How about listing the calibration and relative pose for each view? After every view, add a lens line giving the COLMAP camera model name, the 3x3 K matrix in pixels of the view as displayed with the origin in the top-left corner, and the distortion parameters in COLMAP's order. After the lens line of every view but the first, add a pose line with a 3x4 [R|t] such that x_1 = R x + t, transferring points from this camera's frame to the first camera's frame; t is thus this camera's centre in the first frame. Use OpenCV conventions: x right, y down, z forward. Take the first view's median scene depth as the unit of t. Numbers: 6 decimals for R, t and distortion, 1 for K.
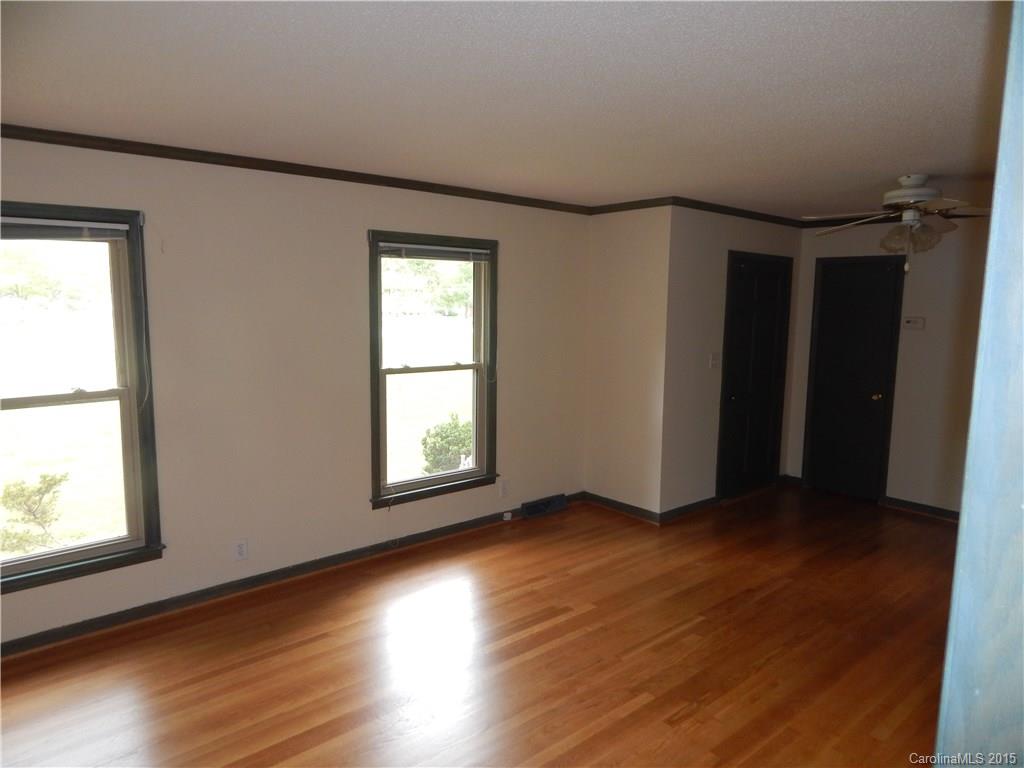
lens RADIAL K [[668.2, 0, 512.0], [0, 668.2, 384.0], [0, 0, 1]] dist [0.001451, -0.002435]
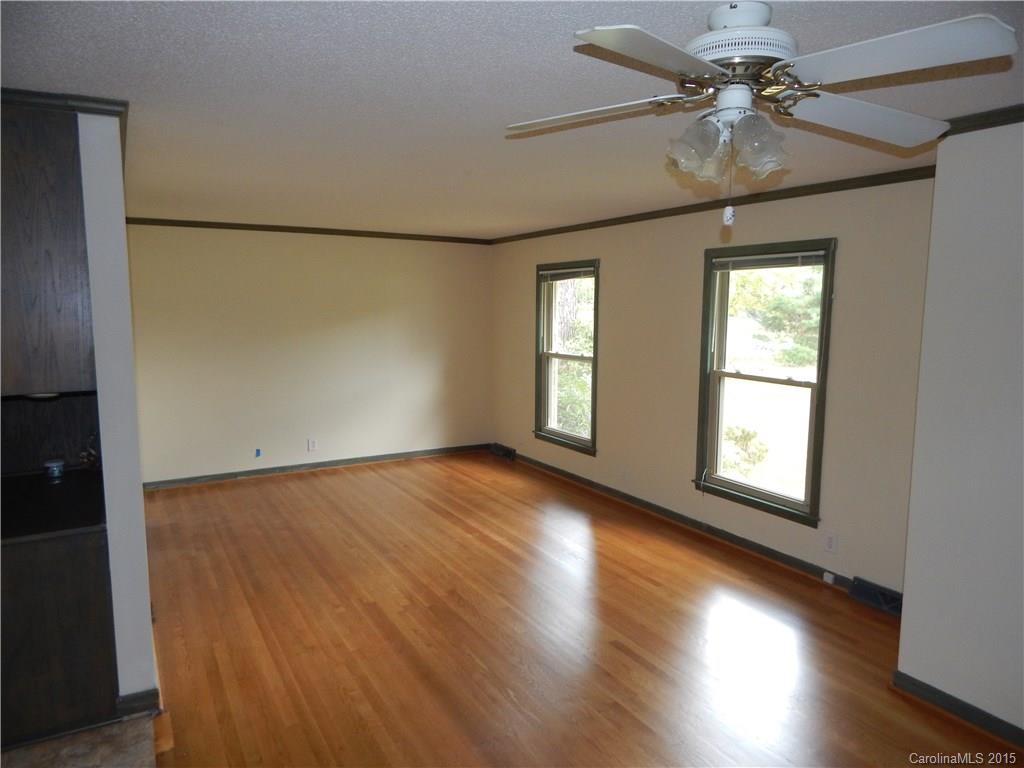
lens RADIAL K [[641.4, 0, 499.8], [0, 641.4, 388.2], [0, 0, 1]] dist [-0.001974, -0.001511]
pose [[-0.170576, 0.118098, -0.978242, 0.873278], [-0.131383, 0.981201, 0.141364, -0.092487], [0.976546, 0.152638, -0.151853, 0.767468]]
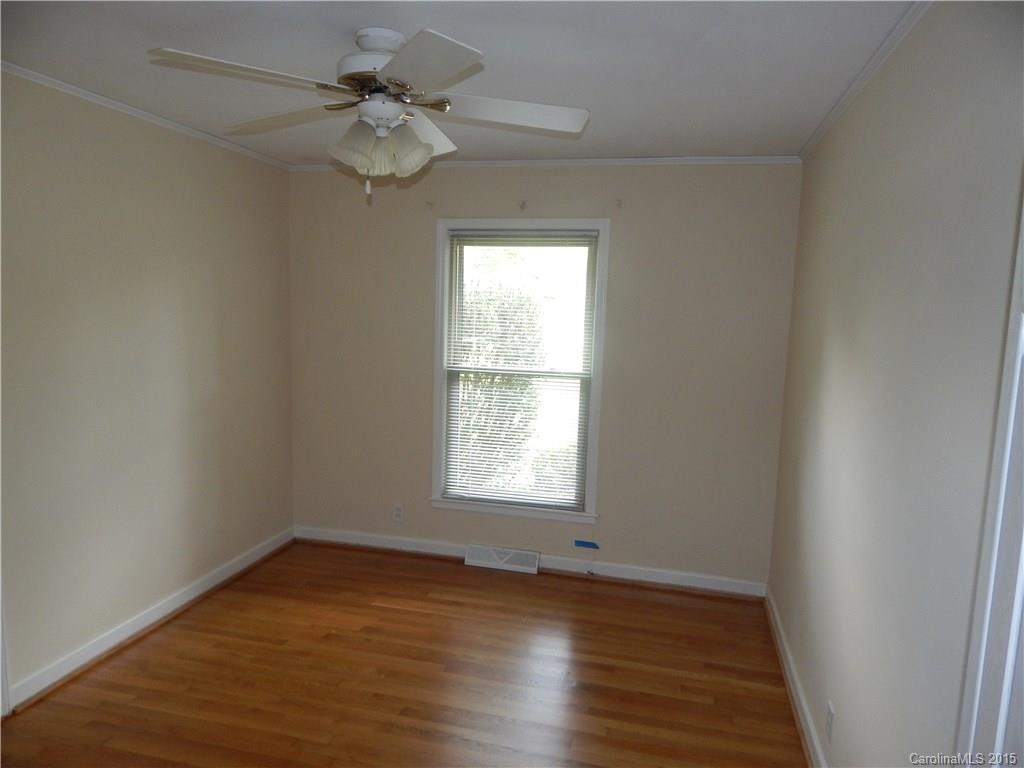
lens RADIAL K [[679.5, 0, 514.7], [0, 679.5, 376.8], [0, 0, 1]] dist [0.010710, -0.004851]
pose [[0.569376, 0.101839, -0.815745, 0.491376], [-0.109528, 0.992848, 0.047500, -0.051661], [0.814748, 0.062302, 0.576458, 0.460443]]
